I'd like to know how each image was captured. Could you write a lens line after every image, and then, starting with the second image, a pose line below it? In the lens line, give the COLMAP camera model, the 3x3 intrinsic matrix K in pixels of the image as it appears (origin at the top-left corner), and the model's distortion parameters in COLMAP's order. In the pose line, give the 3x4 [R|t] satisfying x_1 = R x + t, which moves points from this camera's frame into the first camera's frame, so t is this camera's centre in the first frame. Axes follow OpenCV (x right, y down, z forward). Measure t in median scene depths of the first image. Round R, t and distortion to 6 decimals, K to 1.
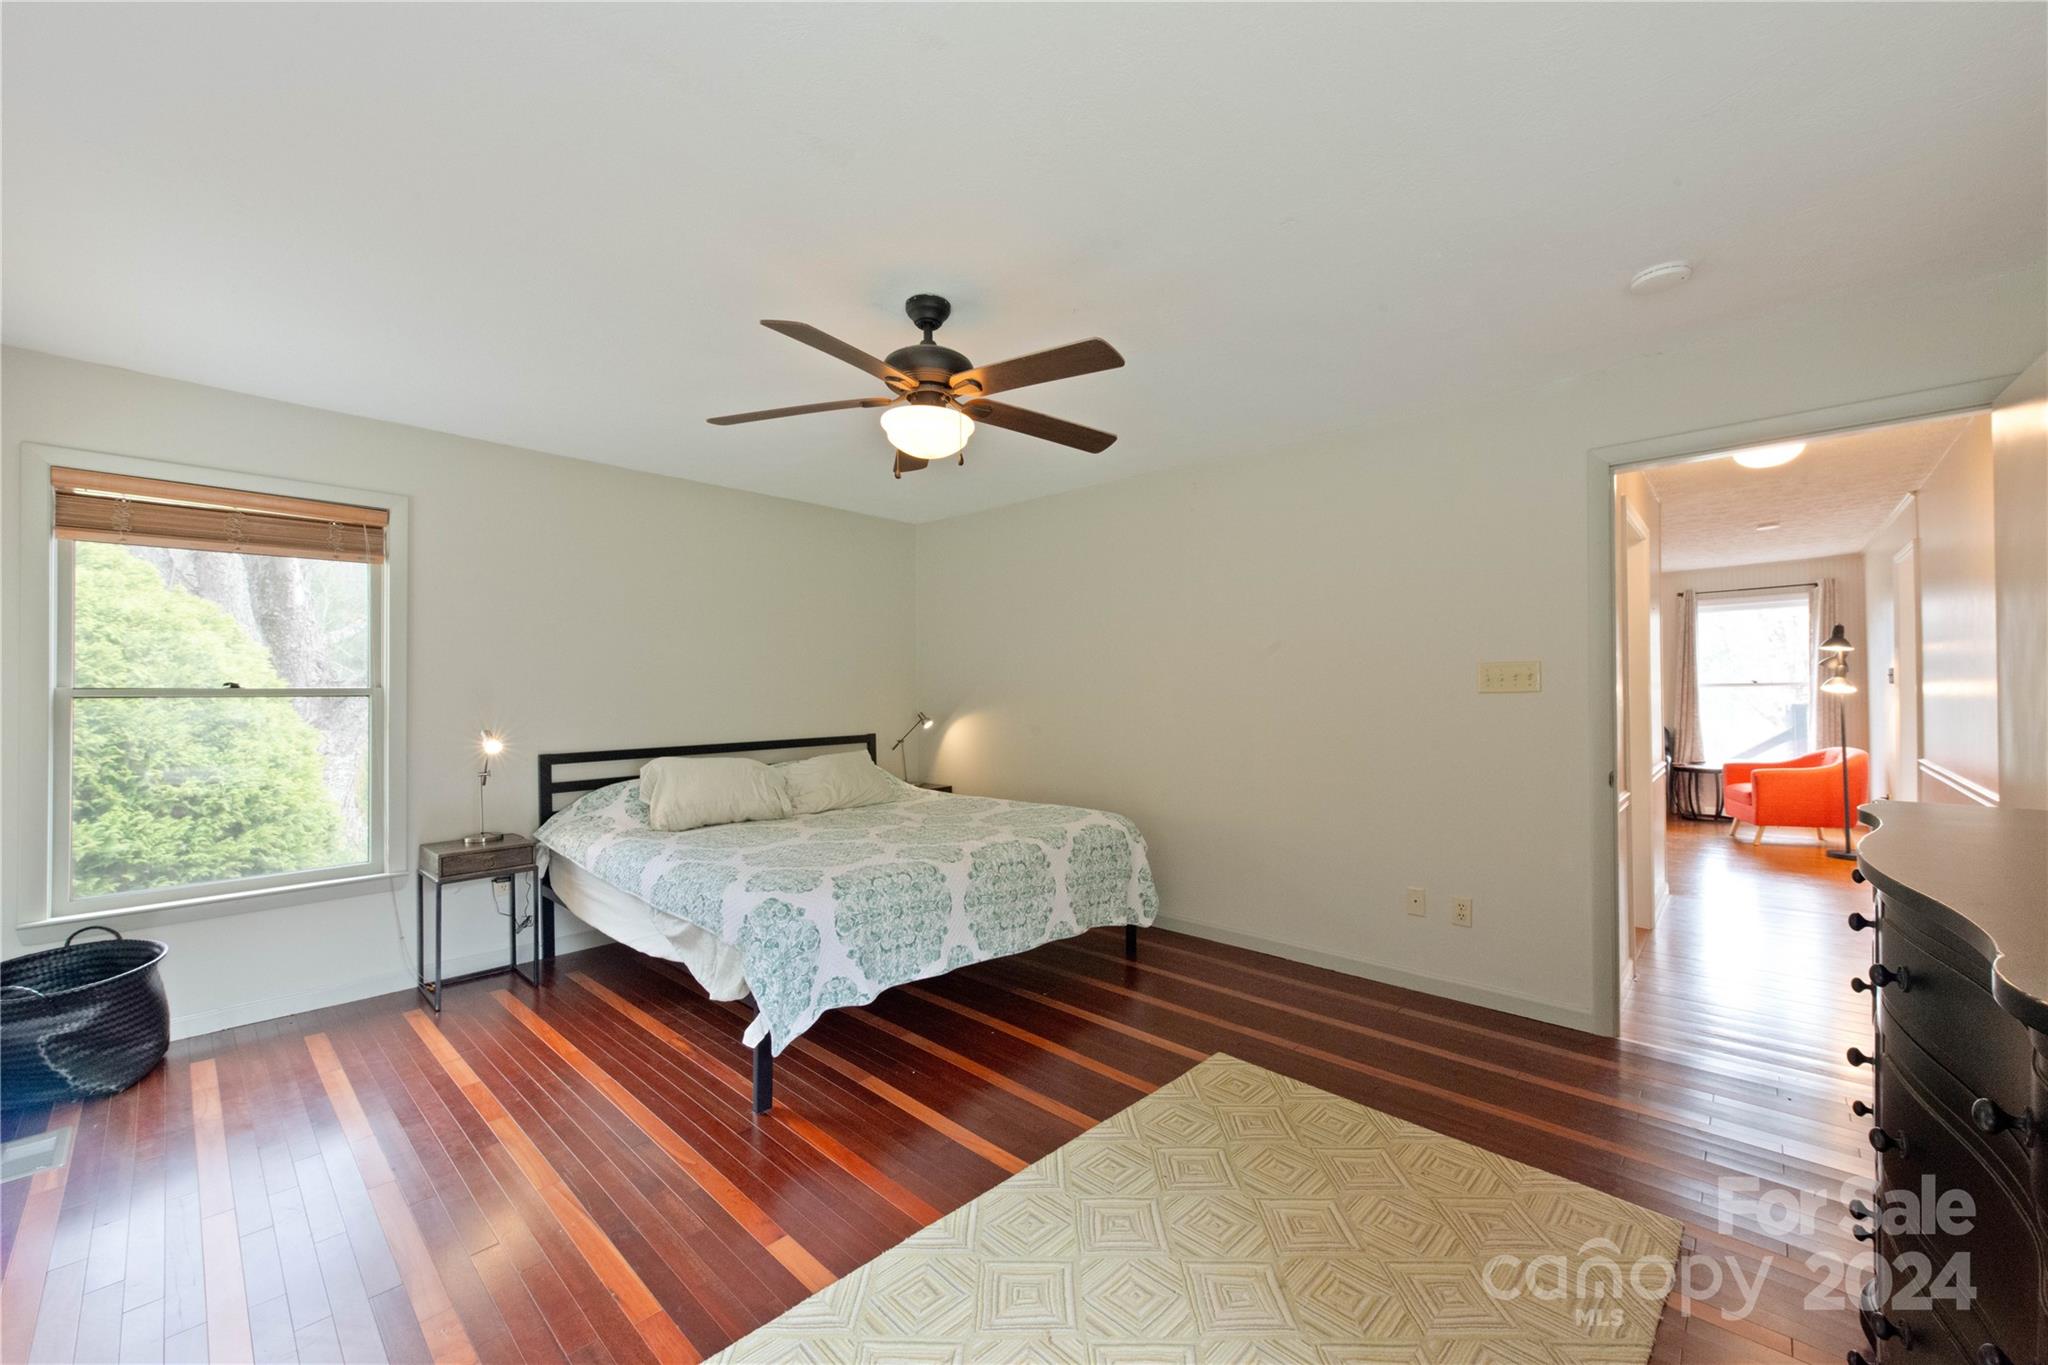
lens RADIAL K [[803.1, 0, 1019.6], [0, 803.1, 685.7], [0, 0, 1]] dist [0.004561, -0.000549]
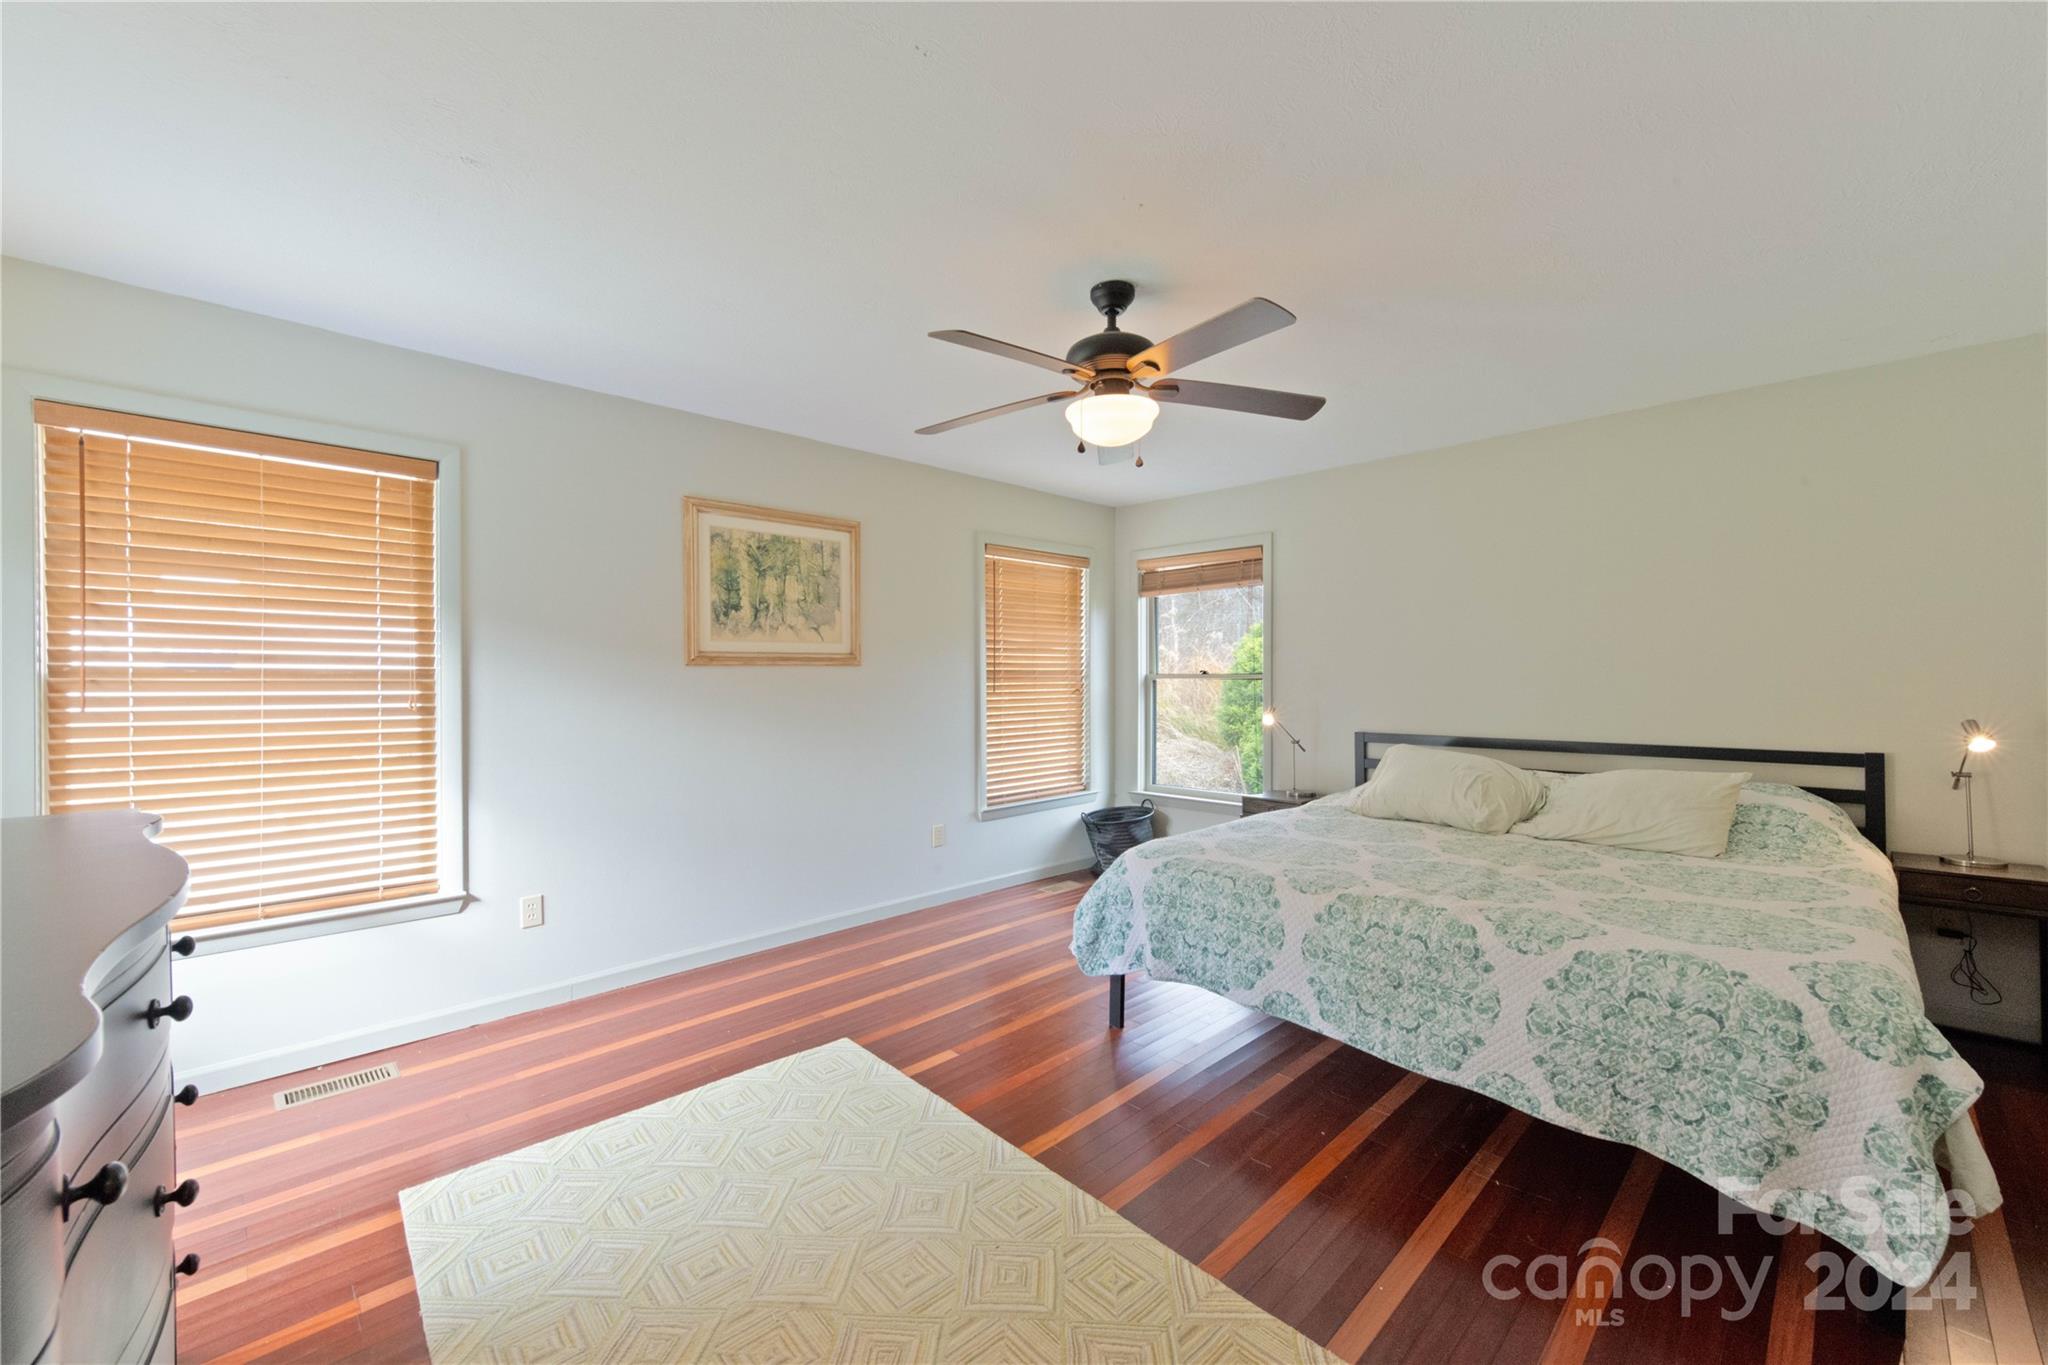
lens RADIAL K [[803.1, 0, 1021.5], [0, 803.1, 682.7], [0, 0, 1]] dist [0.004561, -0.000549]
pose [[-0.044817, 0.013264, -0.998907, 0.671847], [0.005658, 0.999899, 0.013024, -0.001668], [0.998979, -0.005068, -0.044887, 0.696864]]
